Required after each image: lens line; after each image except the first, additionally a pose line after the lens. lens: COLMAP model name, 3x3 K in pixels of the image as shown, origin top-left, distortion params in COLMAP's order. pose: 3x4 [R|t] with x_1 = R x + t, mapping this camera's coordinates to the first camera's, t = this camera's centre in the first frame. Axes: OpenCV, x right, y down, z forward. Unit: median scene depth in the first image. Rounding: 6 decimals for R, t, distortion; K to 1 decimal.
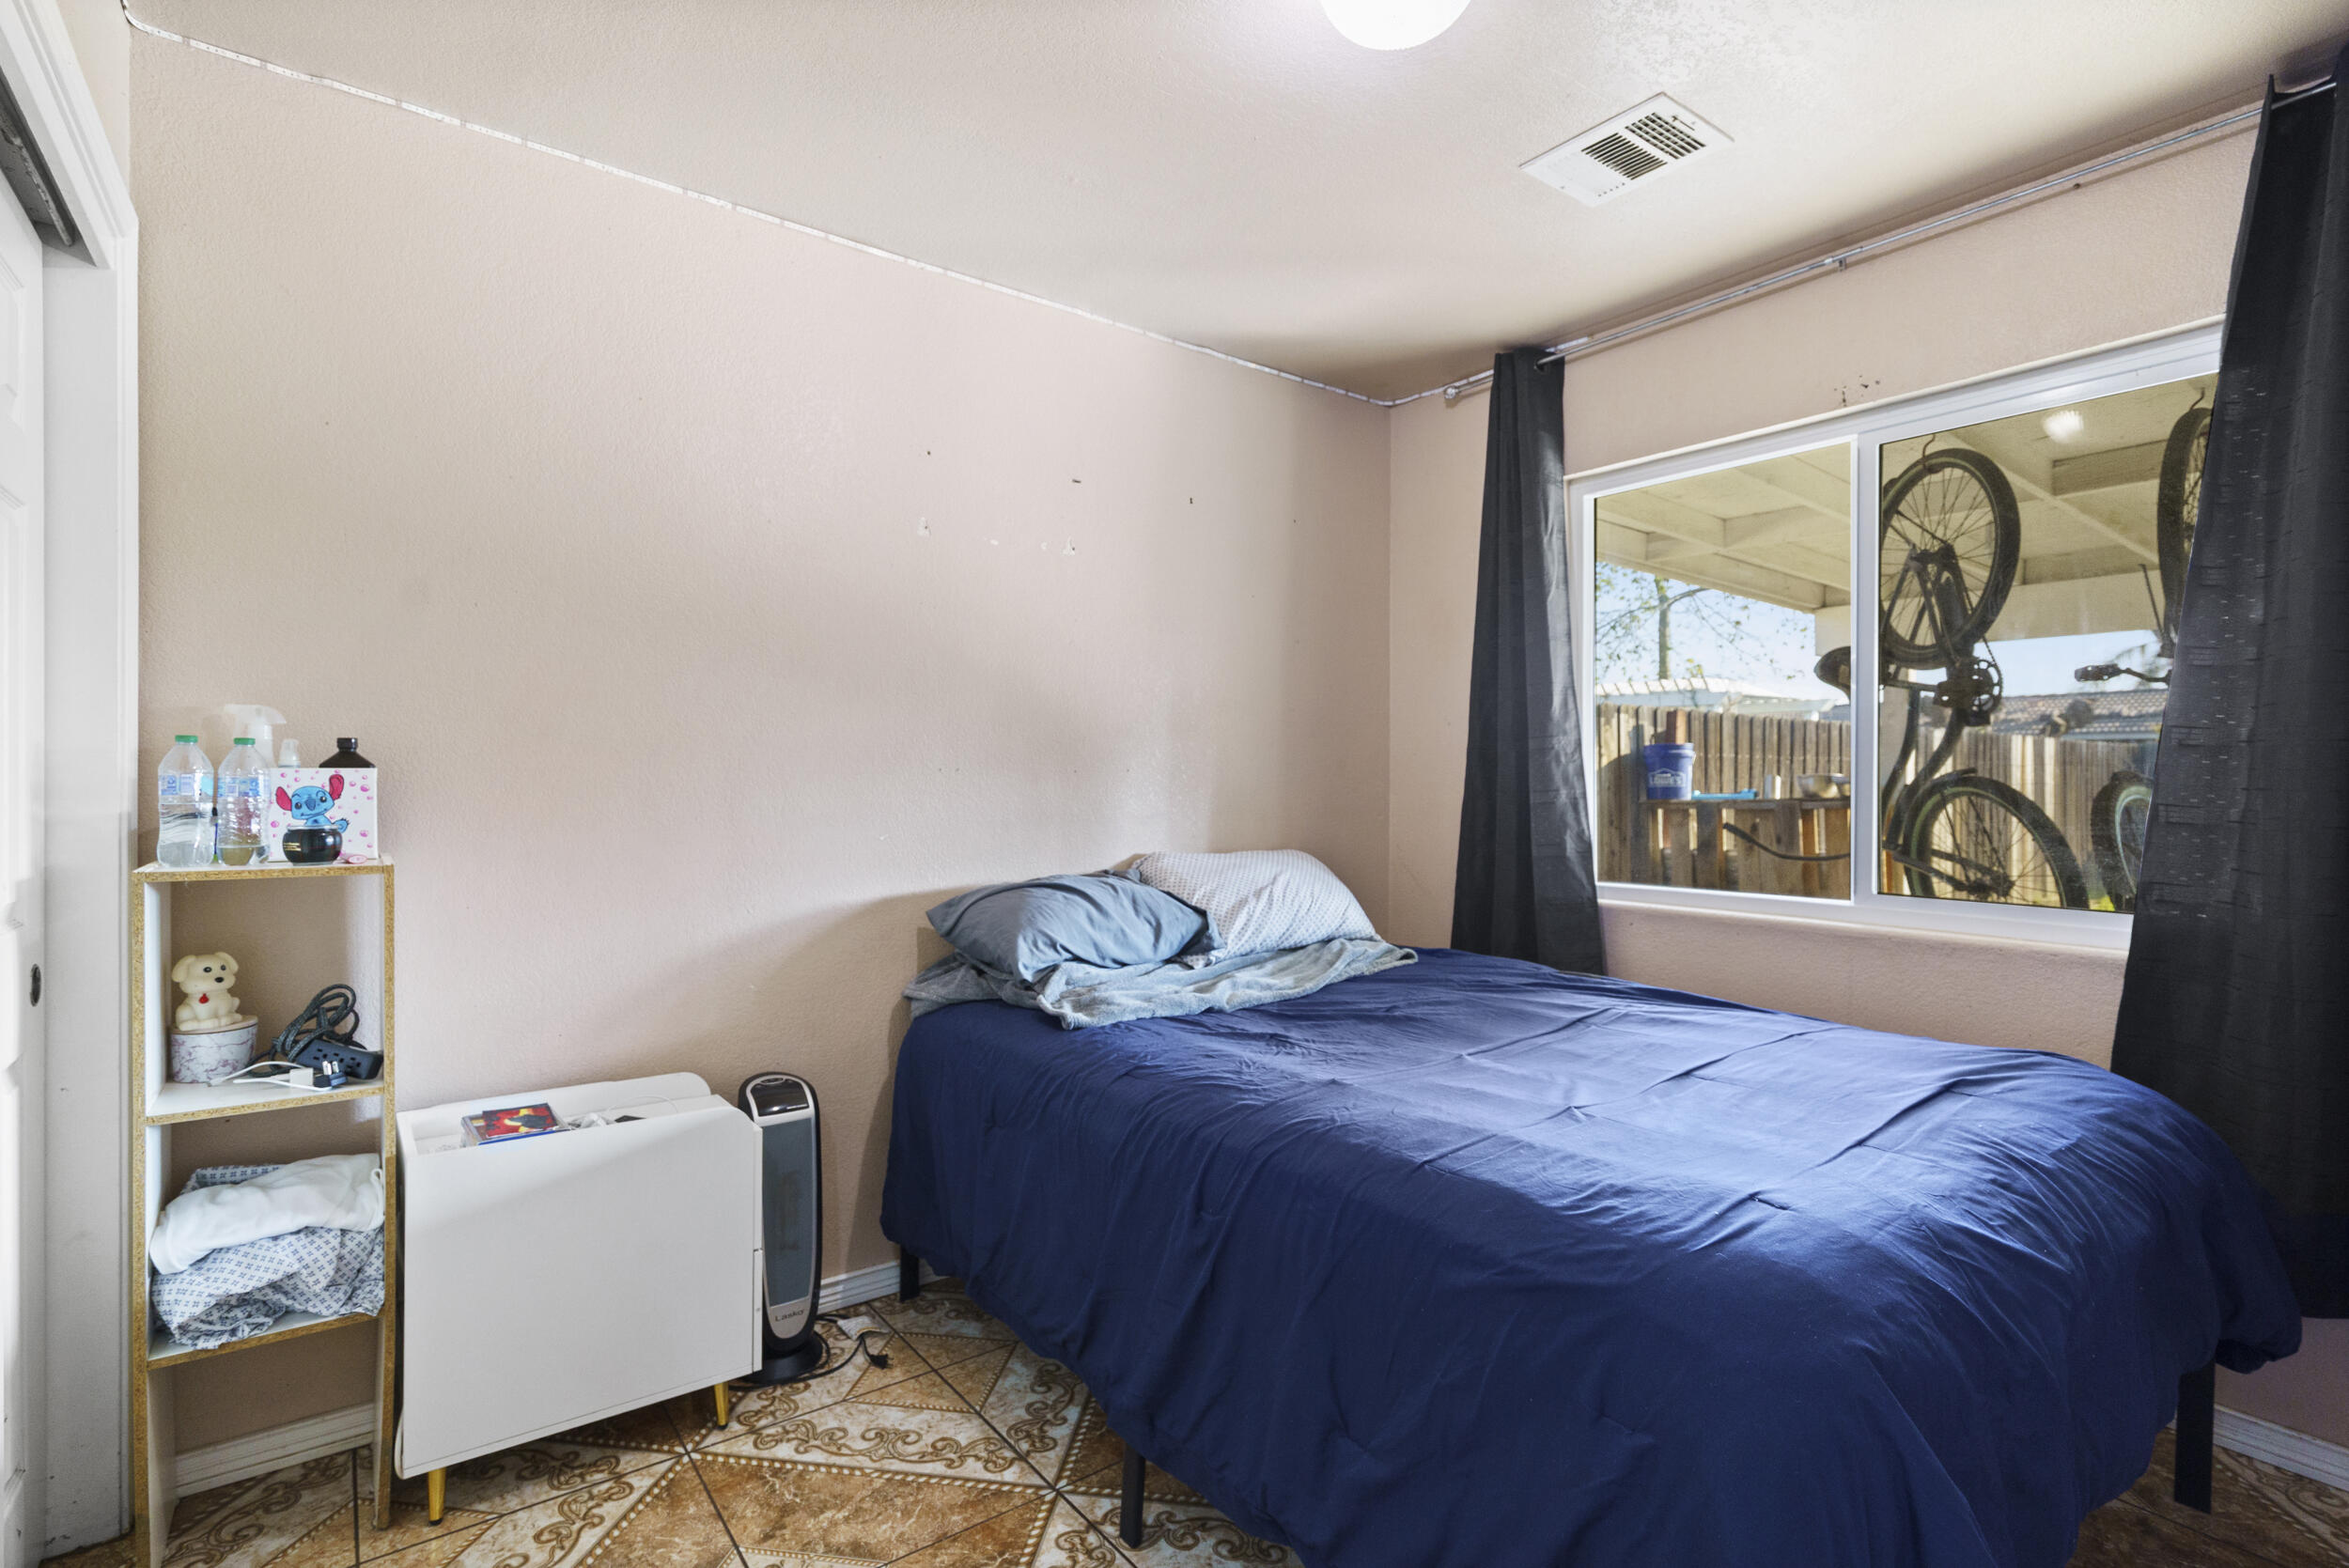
lens RADIAL K [[1080.1, 0, 1175.2], [0, 1080.1, 784.3], [0, 0, 1]] dist [-0.009042, 0.000368]
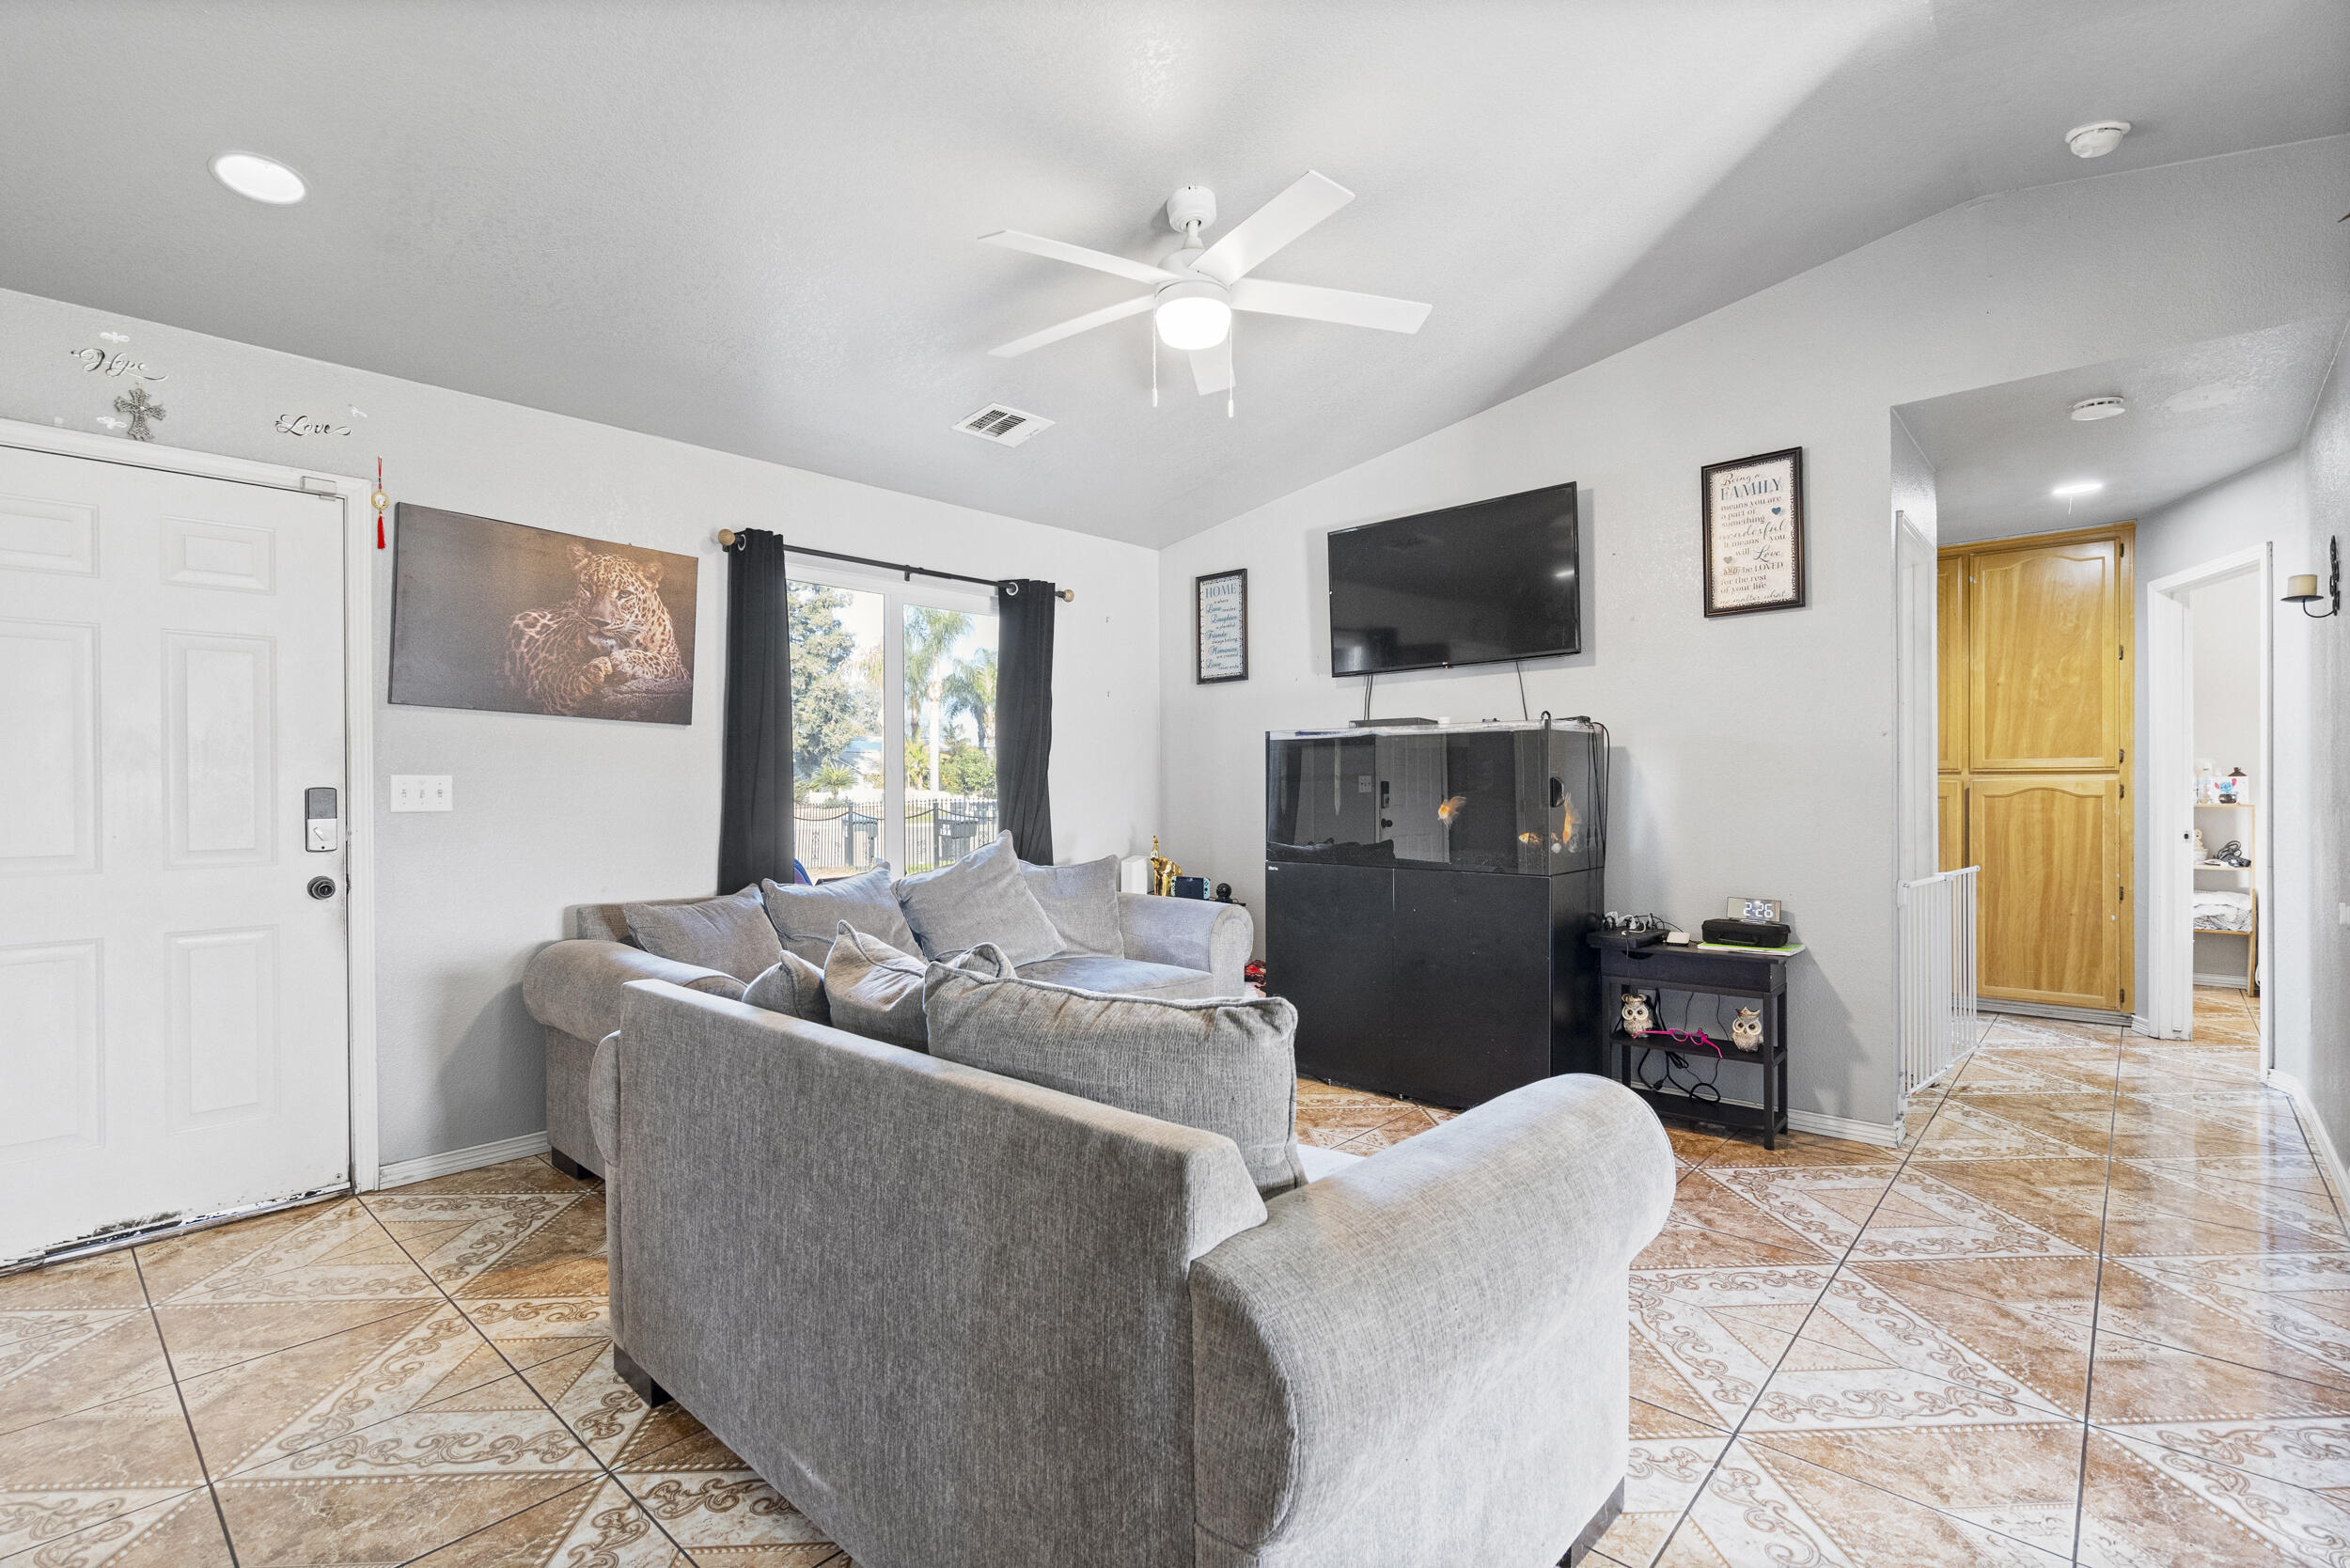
lens RADIAL K [[1080.7, 0, 1167.2], [0, 1080.7, 785.9], [0, 0, 1]] dist [-0.009042, 0.000368]
pose [[0.173668, -0.006120, -0.984785, 2.052884], [0.007567, 0.999959, -0.004880, 0.005642], [0.984775, -0.006604, 0.173707, -3.031760]]
